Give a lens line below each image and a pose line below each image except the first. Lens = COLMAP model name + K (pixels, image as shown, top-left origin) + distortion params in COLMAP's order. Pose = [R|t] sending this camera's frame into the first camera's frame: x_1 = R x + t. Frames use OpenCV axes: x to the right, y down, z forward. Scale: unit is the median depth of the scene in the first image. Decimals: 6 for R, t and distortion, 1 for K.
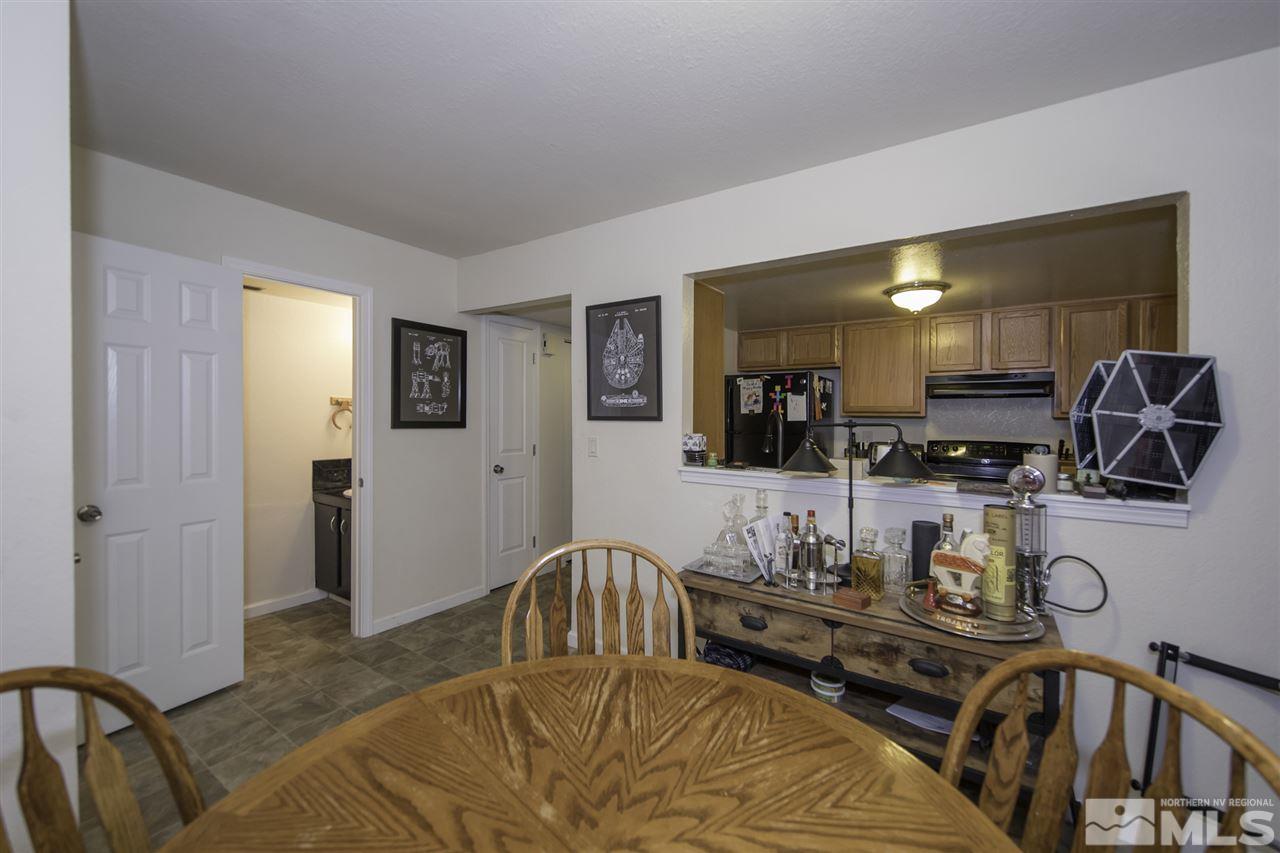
lens RADIAL K [[509.0, 0, 641.9], [0, 509.0, 405.5], [0, 0, 1]] dist [0.000697, 0.000009]
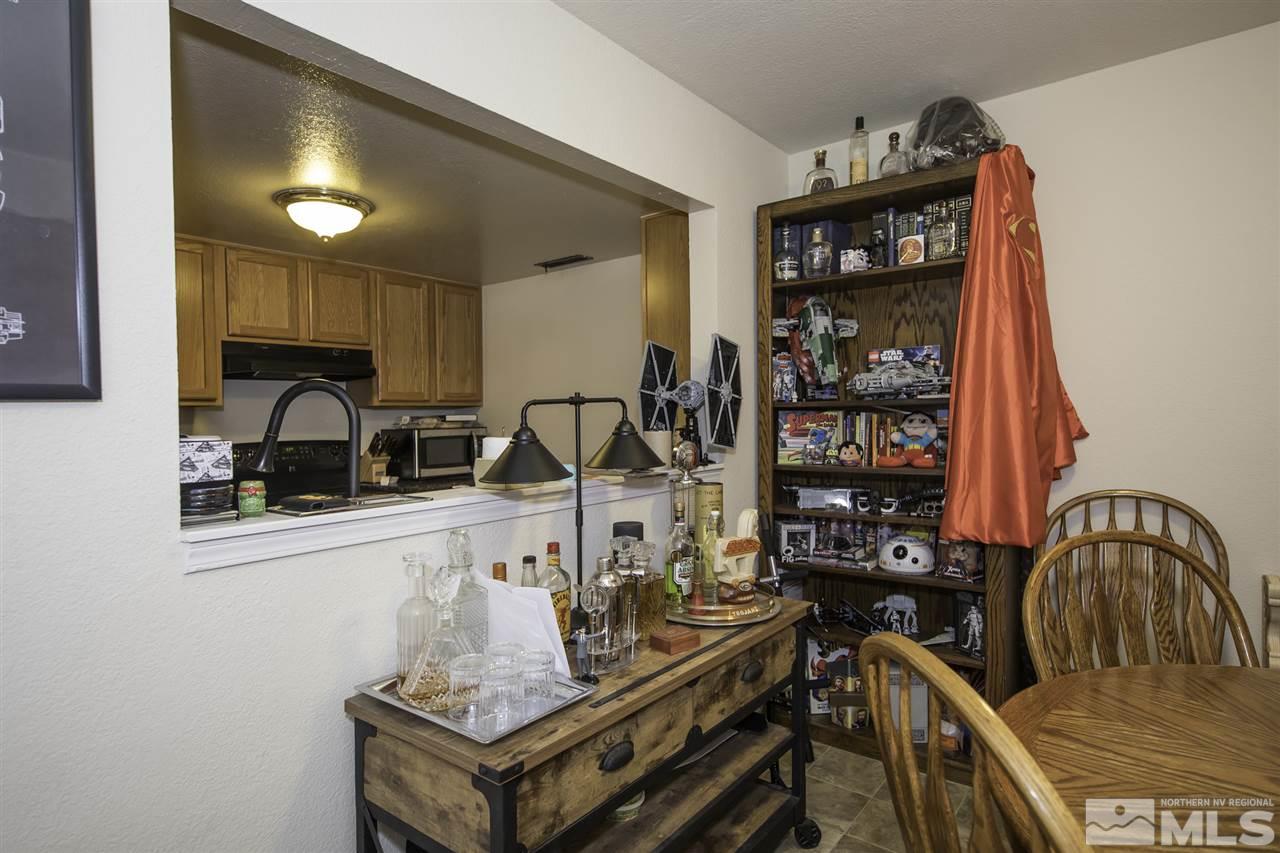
lens RADIAL K [[687.9, 0, 640.0], [0, 687.9, 426.5], [0, 0, 1]] dist [0.014108, 0.000149]
pose [[0.063159, -0.026791, 0.997644, -0.524315], [0.001772, 0.999641, 0.026732, 0.051581], [-0.998002, 0.000080, 0.063183, 0.942644]]
